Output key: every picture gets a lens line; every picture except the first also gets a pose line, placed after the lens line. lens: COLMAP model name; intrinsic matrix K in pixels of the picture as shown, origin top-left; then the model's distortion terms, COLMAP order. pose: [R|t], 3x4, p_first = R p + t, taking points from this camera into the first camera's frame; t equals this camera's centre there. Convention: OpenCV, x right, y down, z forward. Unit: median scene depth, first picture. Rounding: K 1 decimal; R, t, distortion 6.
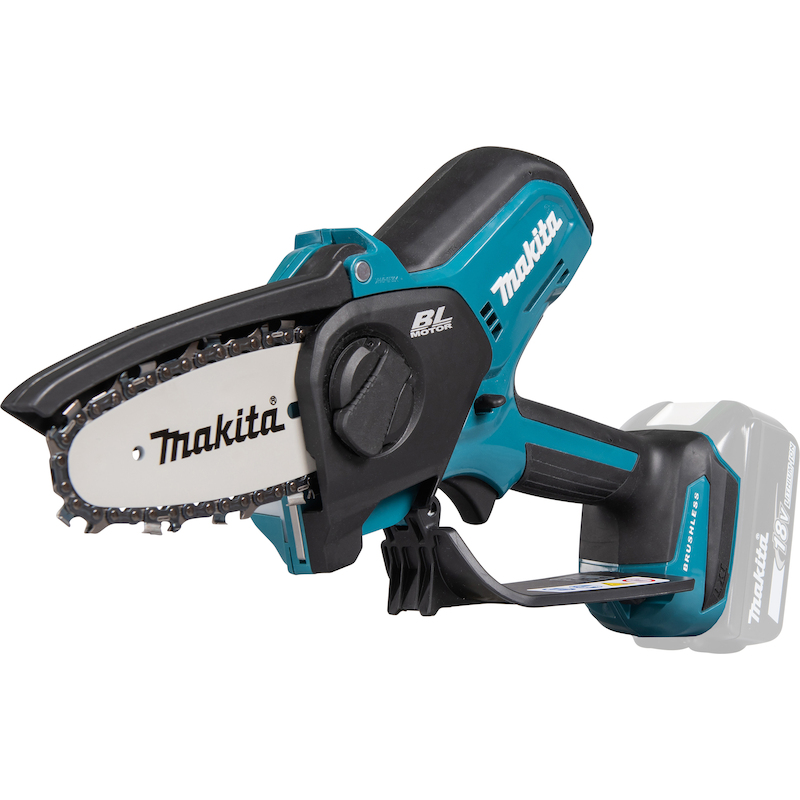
lens RADIAL K [[2102.9, 0, 401.3], [0, 2102.9, 401.7], [0, 0, 1]] dist [-0.066956, 0.000000]
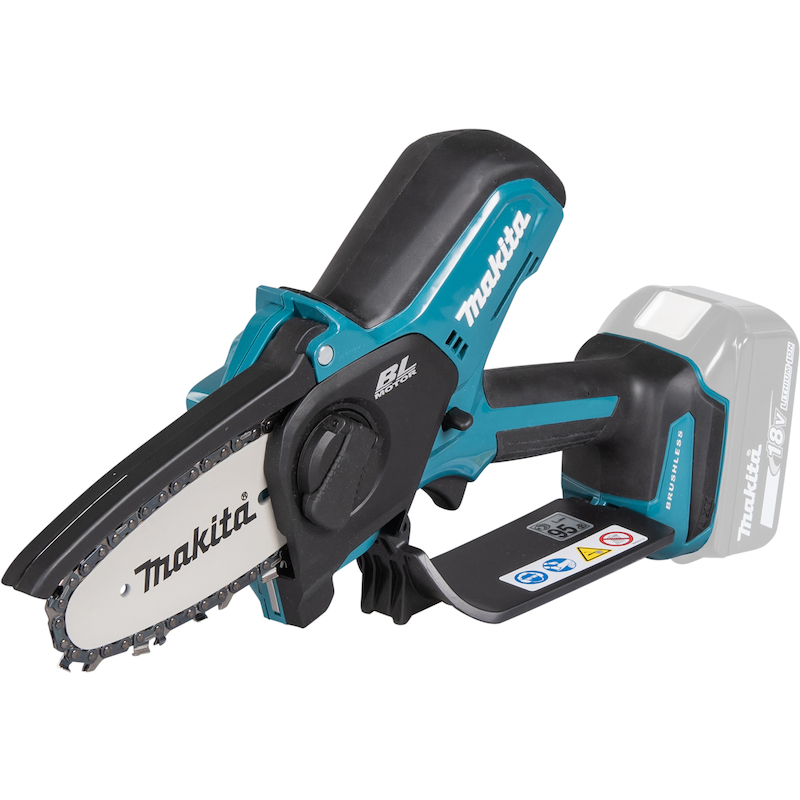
lens RADIAL K [[4013.0, 0, 400.3], [0, 4013.0, 398.5], [0, 0, 1]] dist [-0.109430, 0.000000]
pose [[0.999612, -0.026916, -0.007118, 0.029093], [0.027635, 0.928101, 0.371301, -0.716343], [-0.003388, -0.371354, 0.928485, -0.759034]]
